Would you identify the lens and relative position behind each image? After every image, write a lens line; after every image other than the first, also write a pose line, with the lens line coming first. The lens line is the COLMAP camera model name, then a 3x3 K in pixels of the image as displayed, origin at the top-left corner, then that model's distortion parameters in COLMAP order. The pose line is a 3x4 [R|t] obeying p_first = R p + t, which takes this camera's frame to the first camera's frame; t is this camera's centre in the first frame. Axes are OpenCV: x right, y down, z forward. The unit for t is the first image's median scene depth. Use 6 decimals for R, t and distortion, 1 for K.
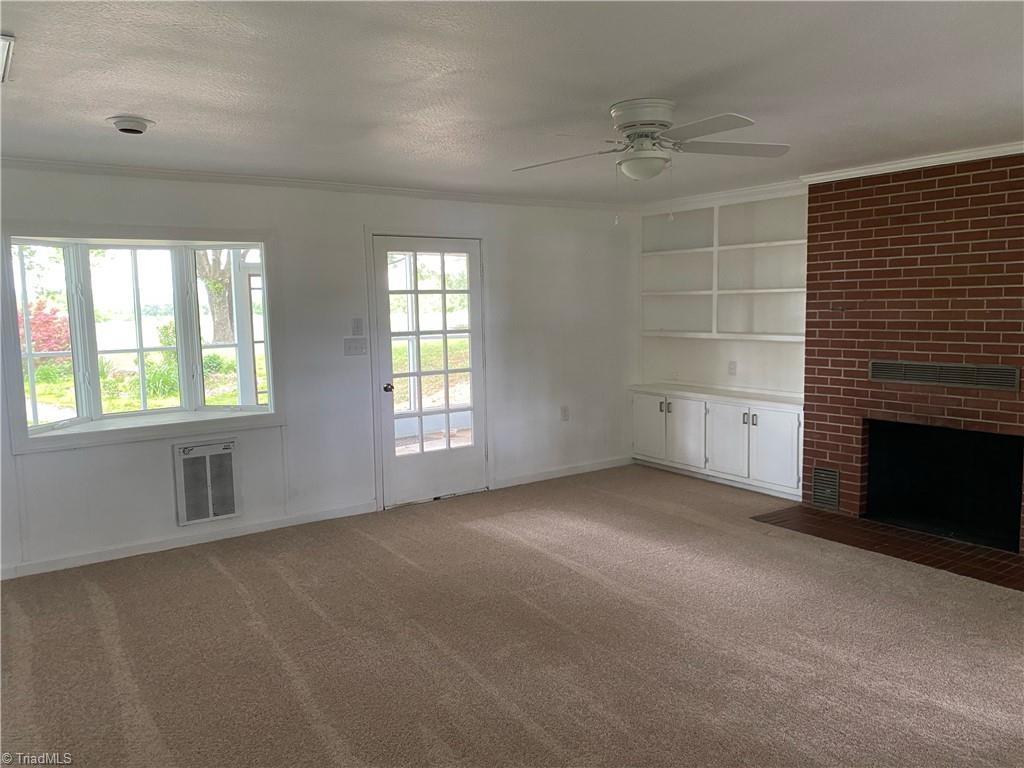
lens RADIAL K [[788.9, 0, 510.0], [0, 788.9, 381.0], [0, 0, 1]] dist [0.038538, -0.046946]
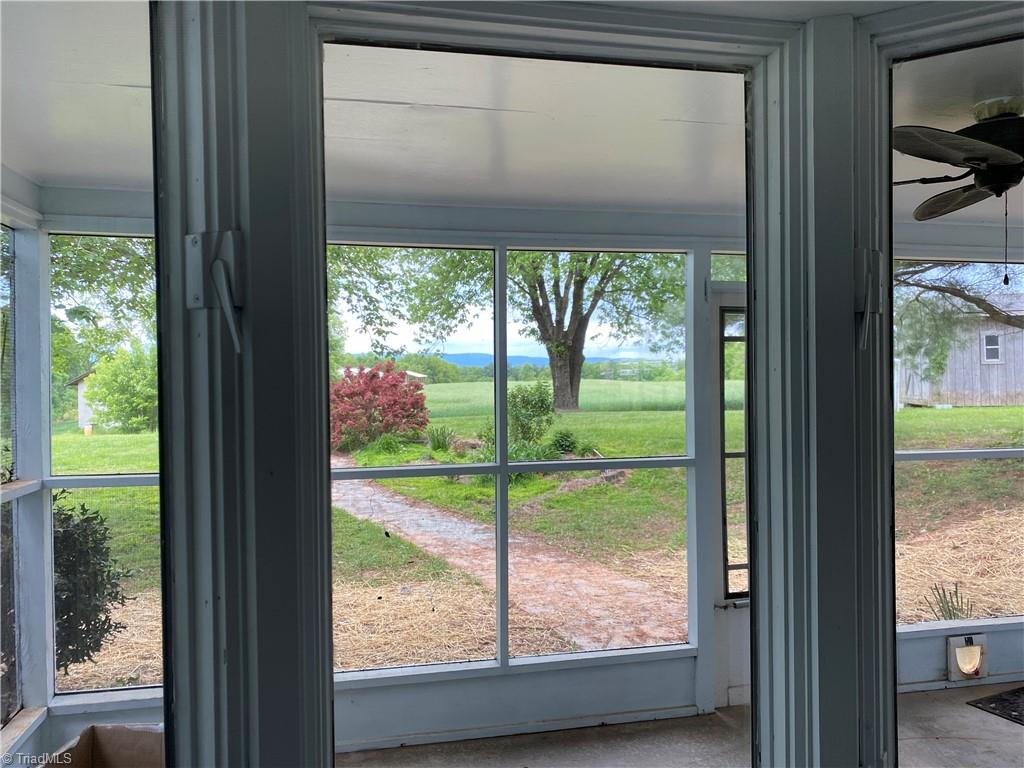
lens RADIAL K [[788.9, 0, 512.4], [0, 788.9, 381.8], [0, 0, 1]] dist [0.038538, -0.046946]
pose [[0.922870, 0.018386, -0.384673, -0.141926], [-0.049269, 0.996289, -0.070581, -0.028772], [0.381948, 0.084089, 0.920350, 0.287736]]
